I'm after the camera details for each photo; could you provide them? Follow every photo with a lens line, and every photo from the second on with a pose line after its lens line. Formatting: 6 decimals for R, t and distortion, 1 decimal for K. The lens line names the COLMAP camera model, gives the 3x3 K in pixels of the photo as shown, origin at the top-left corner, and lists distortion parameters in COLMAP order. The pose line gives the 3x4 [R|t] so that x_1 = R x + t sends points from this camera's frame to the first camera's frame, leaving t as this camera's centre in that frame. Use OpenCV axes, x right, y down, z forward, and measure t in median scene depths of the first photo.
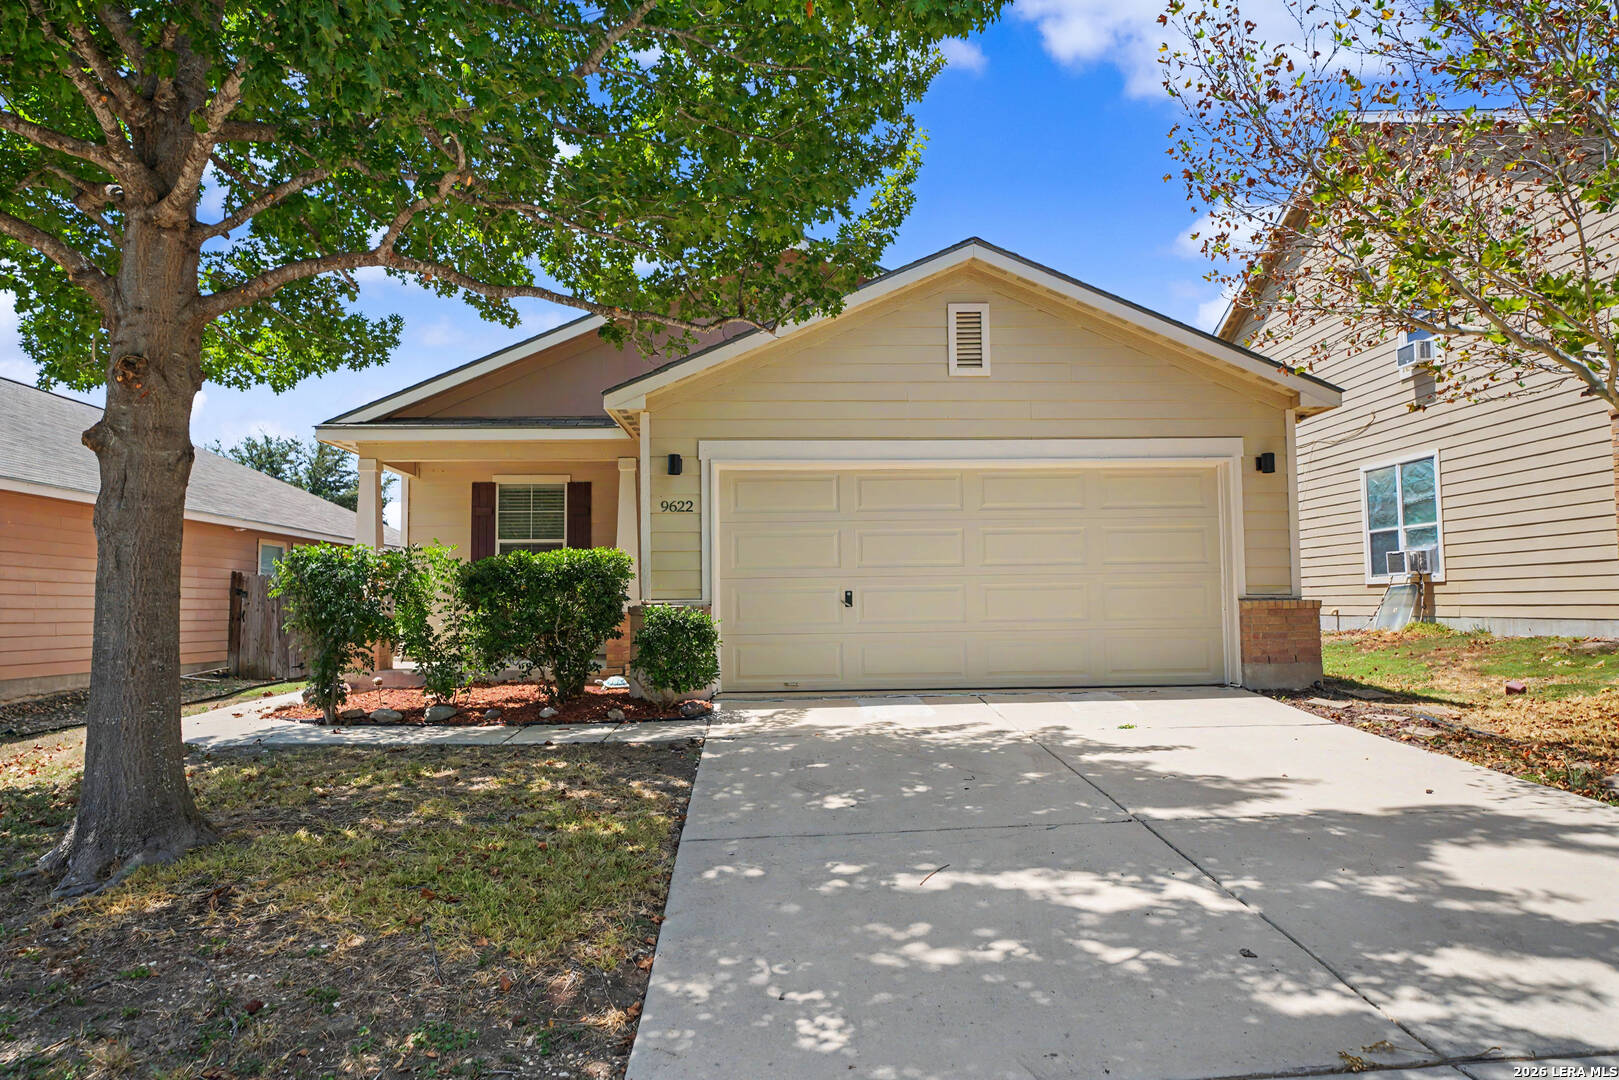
lens RADIAL K [[983.6, 0, 809.5], [0, 983.6, 540.0], [0, 0, 1]] dist [-0.004944, -0.000415]
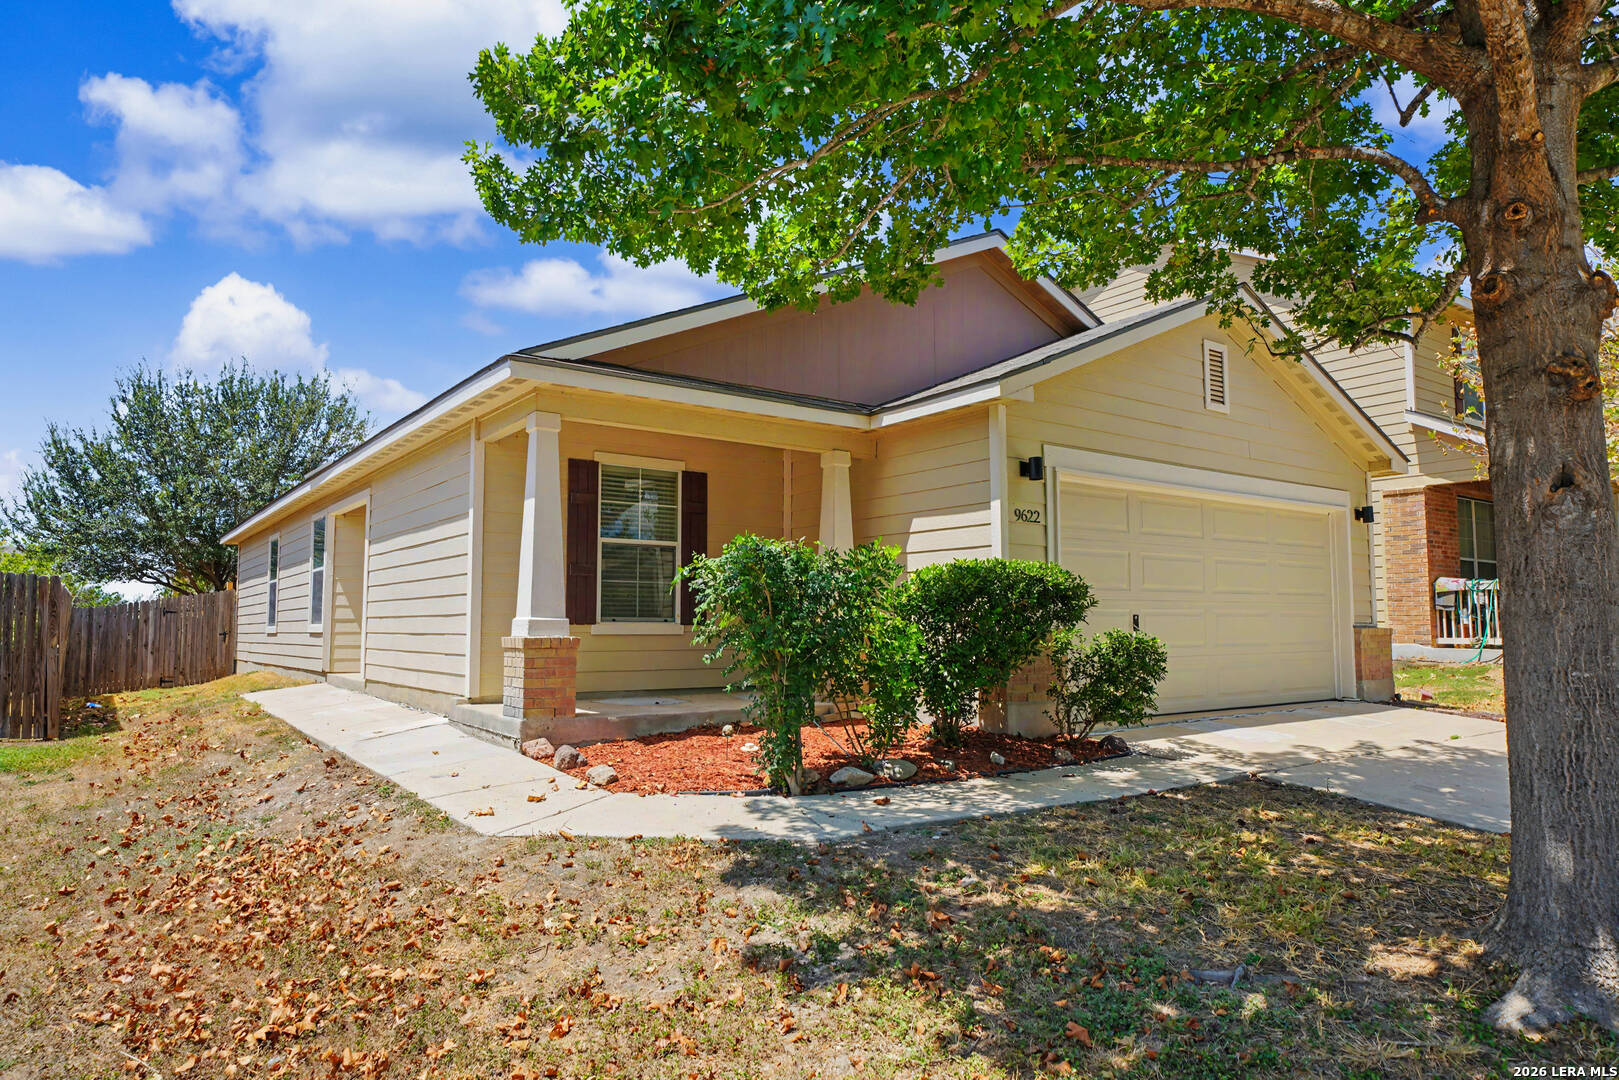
lens RADIAL K [[1015.8, 0, 797.1], [0, 1015.8, 549.1], [0, 0, 1]] dist [-0.004155, 0.005082]
pose [[0.824963, 0.052151, 0.562776, -0.818511], [-0.044463, 0.998636, -0.027362, 0.029966], [-0.563435, -0.002450, 0.826157, 0.358584]]
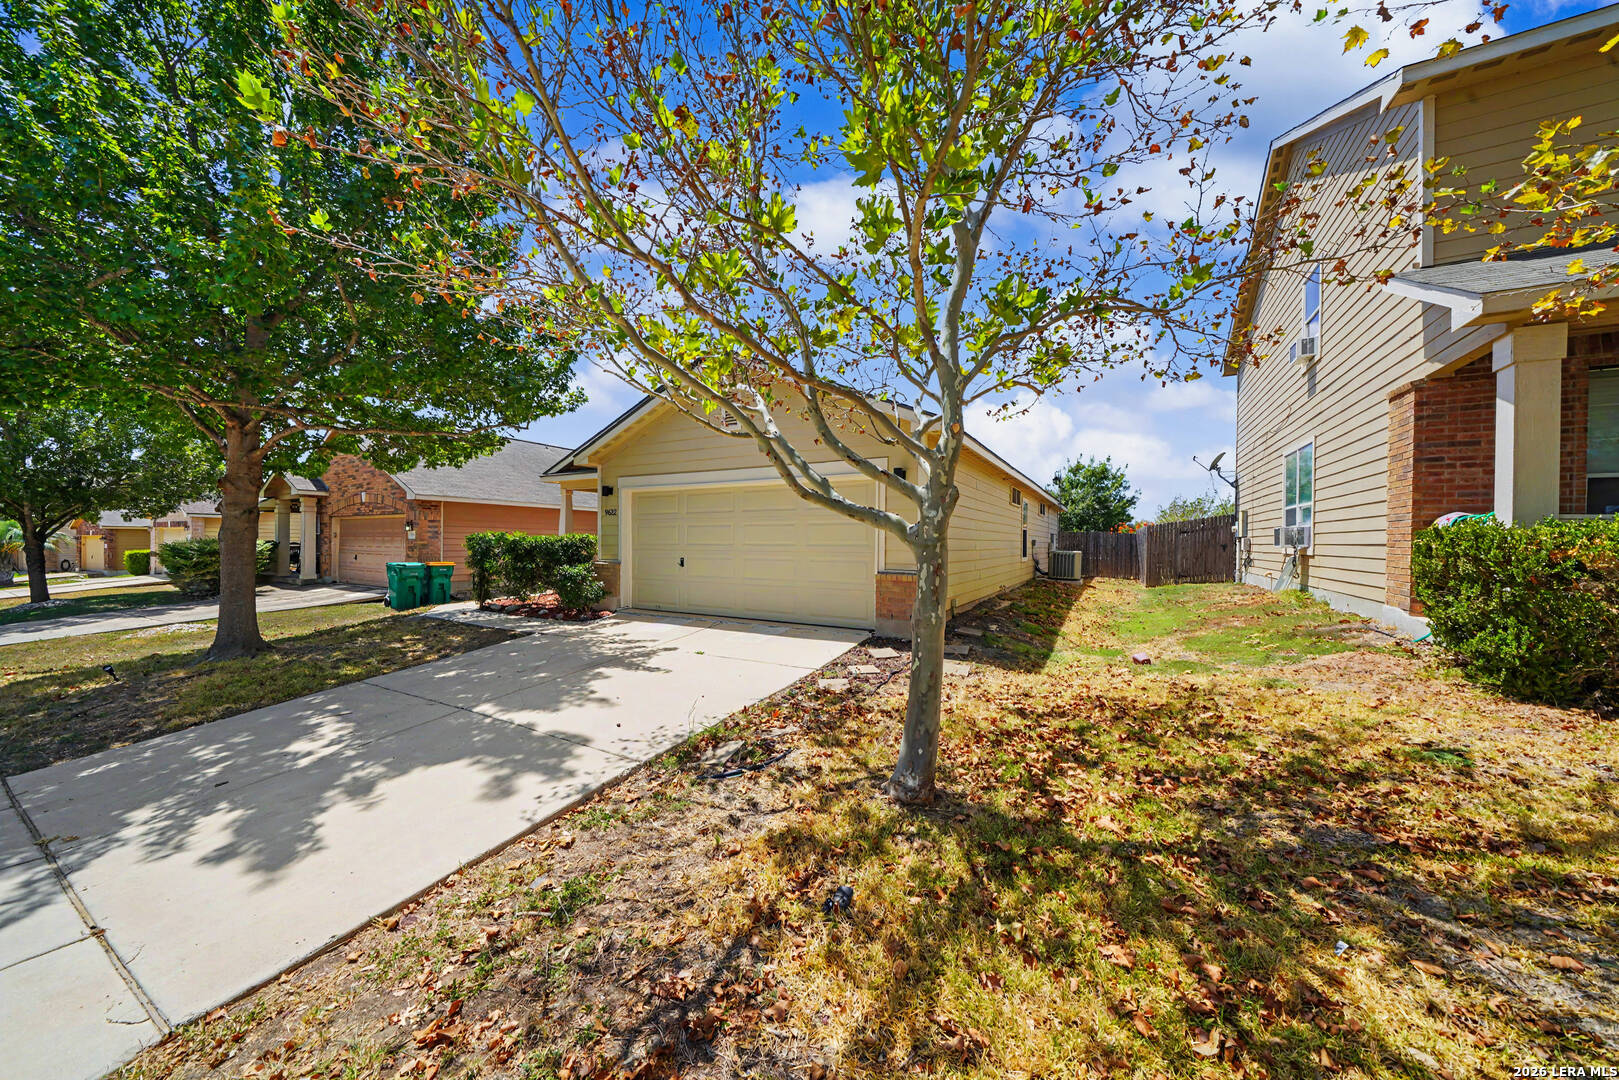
lens RADIAL K [[546.6, 0, 799.4], [0, 546.6, 544.8], [0, 0, 1]] dist [0.000596, -0.002270]
pose [[0.854671, 0.018855, -0.518828, 0.739950], [0.018806, 0.997560, 0.067232, -0.034453], [0.518830, -0.067218, 0.852231, 0.273922]]
